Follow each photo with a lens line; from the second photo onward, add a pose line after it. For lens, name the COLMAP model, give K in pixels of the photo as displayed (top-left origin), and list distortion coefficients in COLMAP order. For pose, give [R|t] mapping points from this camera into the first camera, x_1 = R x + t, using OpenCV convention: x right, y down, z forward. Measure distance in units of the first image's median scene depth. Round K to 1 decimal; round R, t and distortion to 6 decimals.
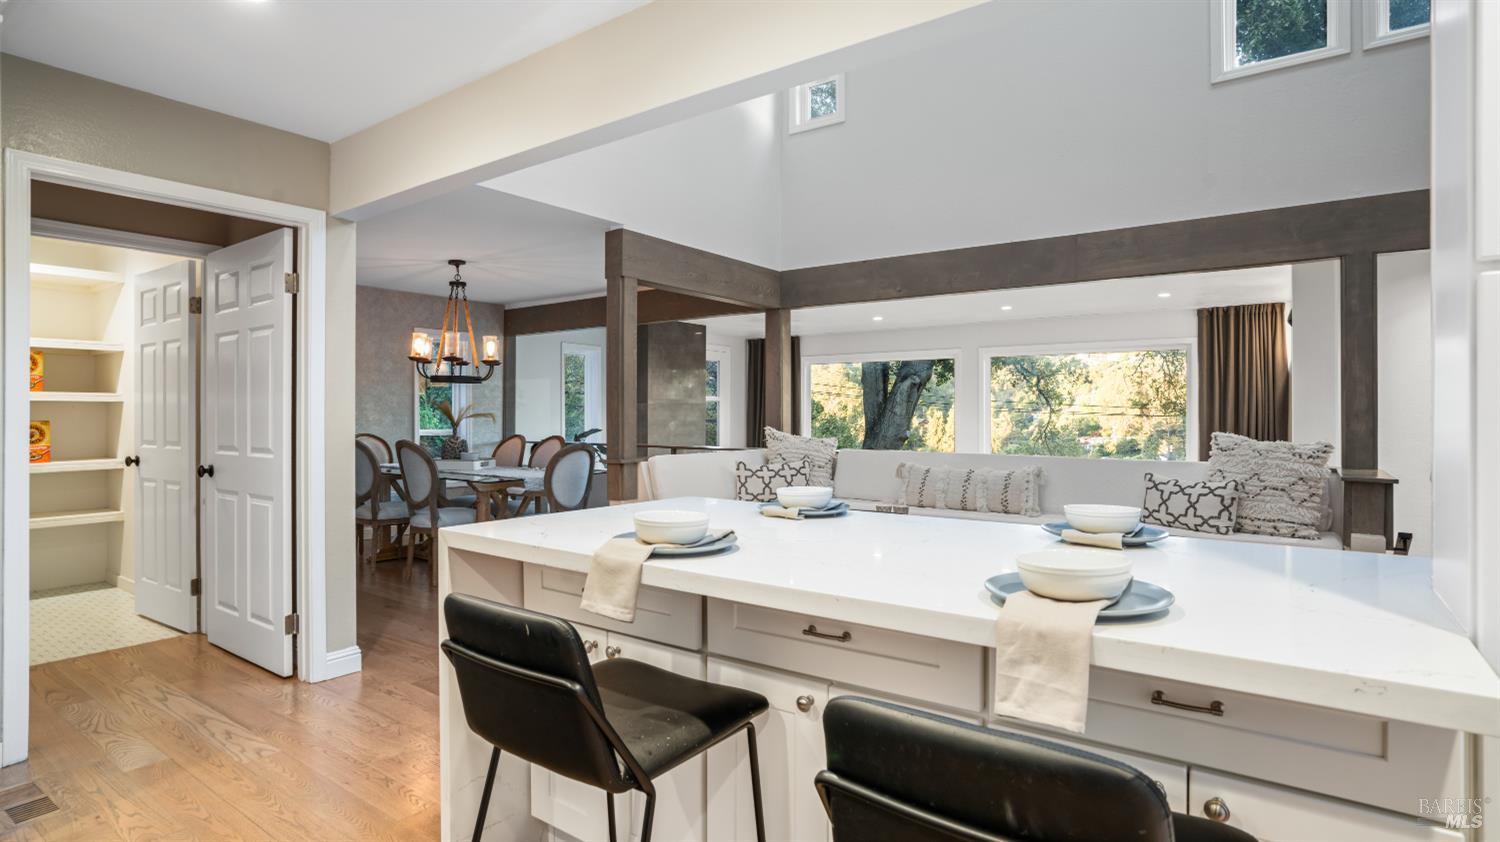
lens RADIAL K [[771.0, 0, 750.0], [0, 771.0, 421.0], [0, 0, 1]] dist [-0.039473, 0.023315]
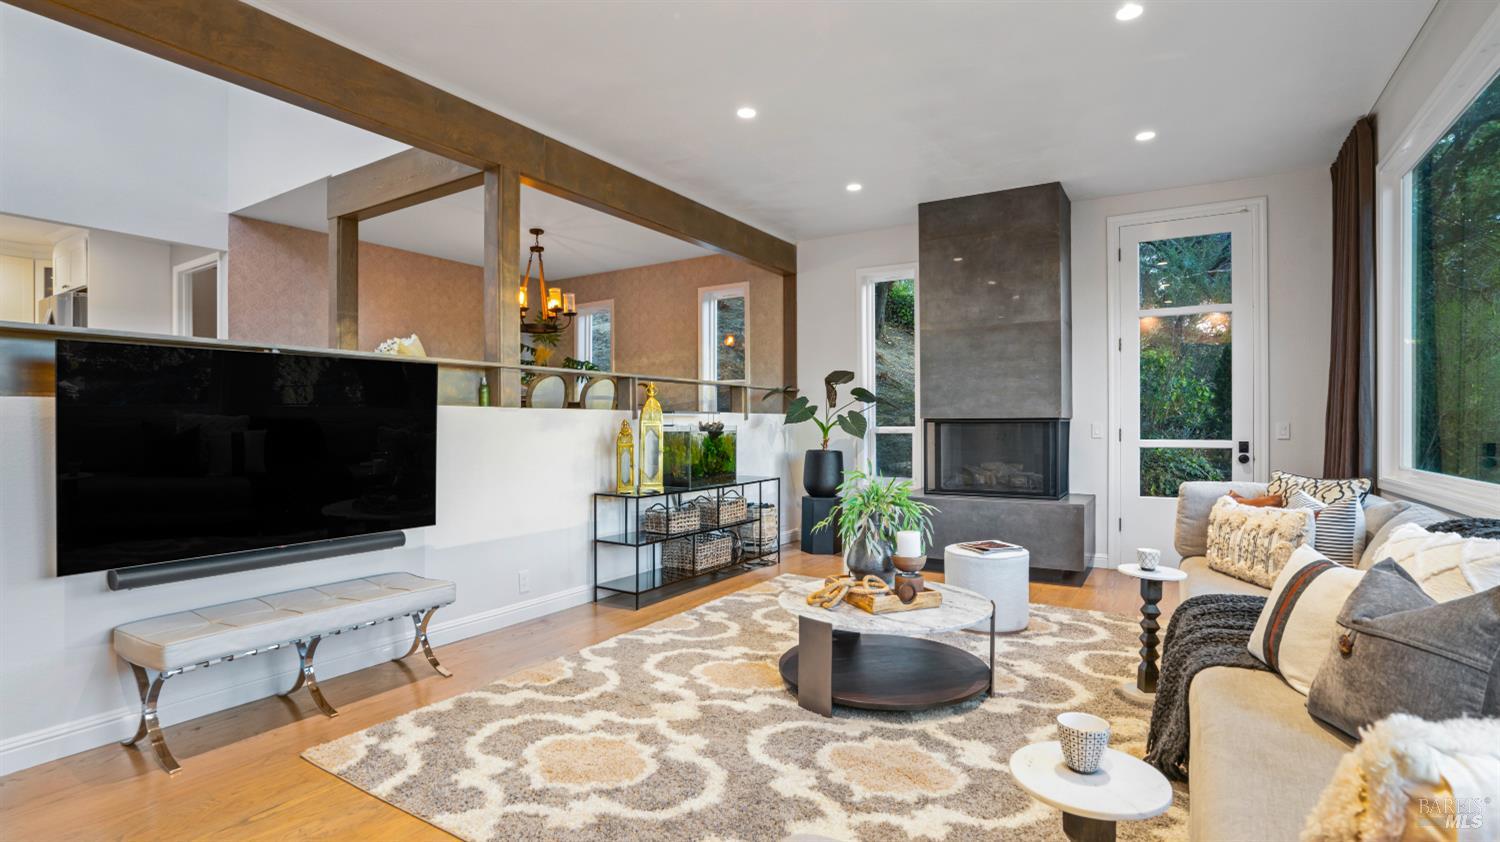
lens RADIAL K [[717.3, 0, 745.0], [0, 717.3, 414.9], [0, 0, 1]] dist [-0.058001, 0.026958]
pose [[0.075374, -0.012845, -0.997073, 0.781406], [-0.004359, 0.999903, -0.013211, 0.098648], [0.997146, 0.005342, 0.075311, 1.297016]]
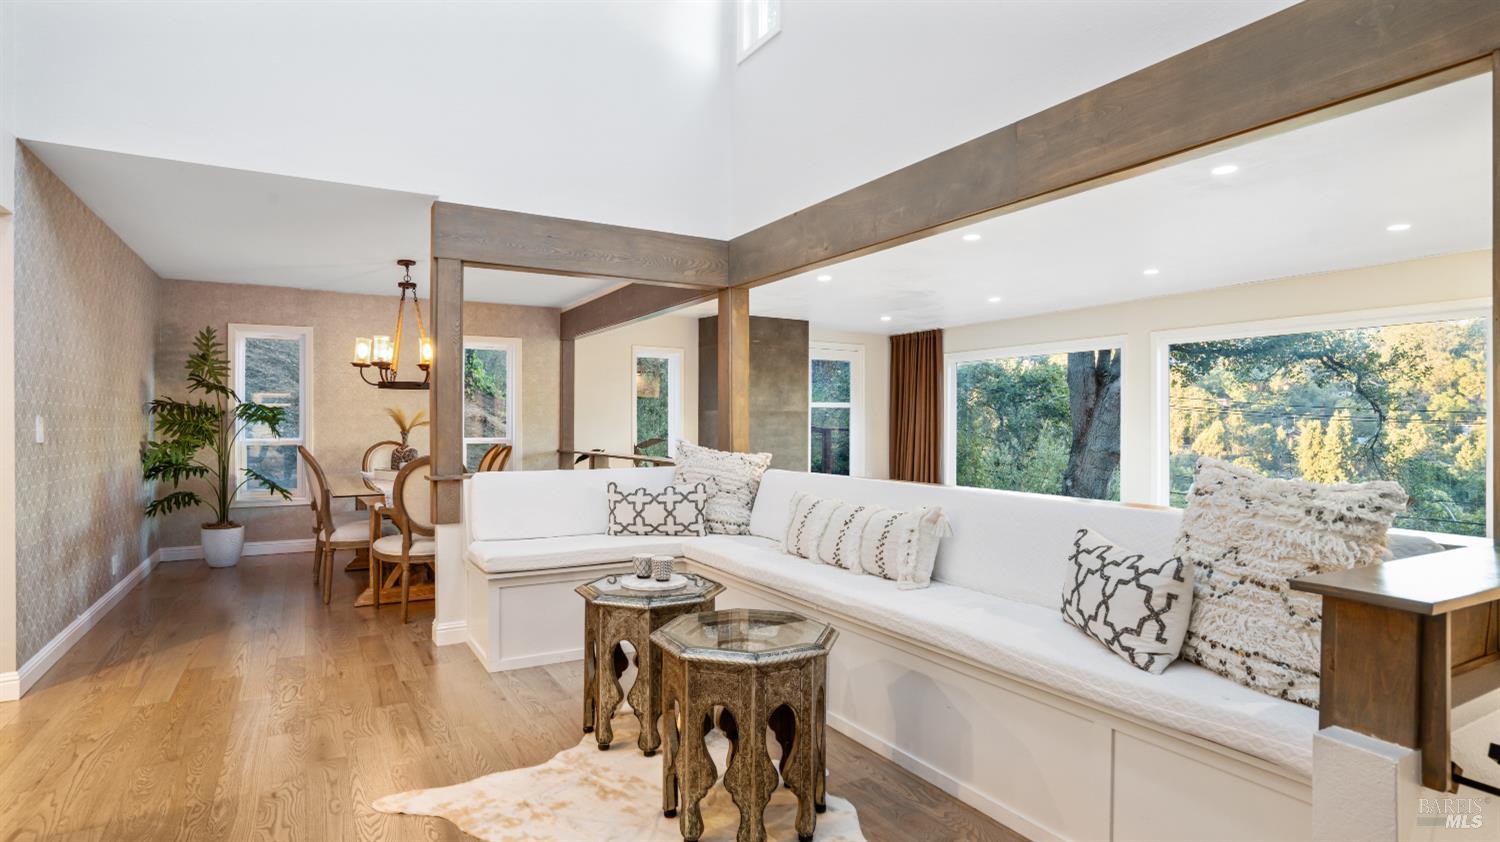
lens RADIAL K [[771.0, 0, 750.0], [0, 771.0, 421.0], [0, 0, 1]] dist [-0.039473, 0.023315]
pose [[0.918955, 0.000179, -0.394363, 0.399544], [-0.004803, 0.999931, -0.010739, -0.001598], [0.394334, 0.011763, 0.918892, 0.310685]]
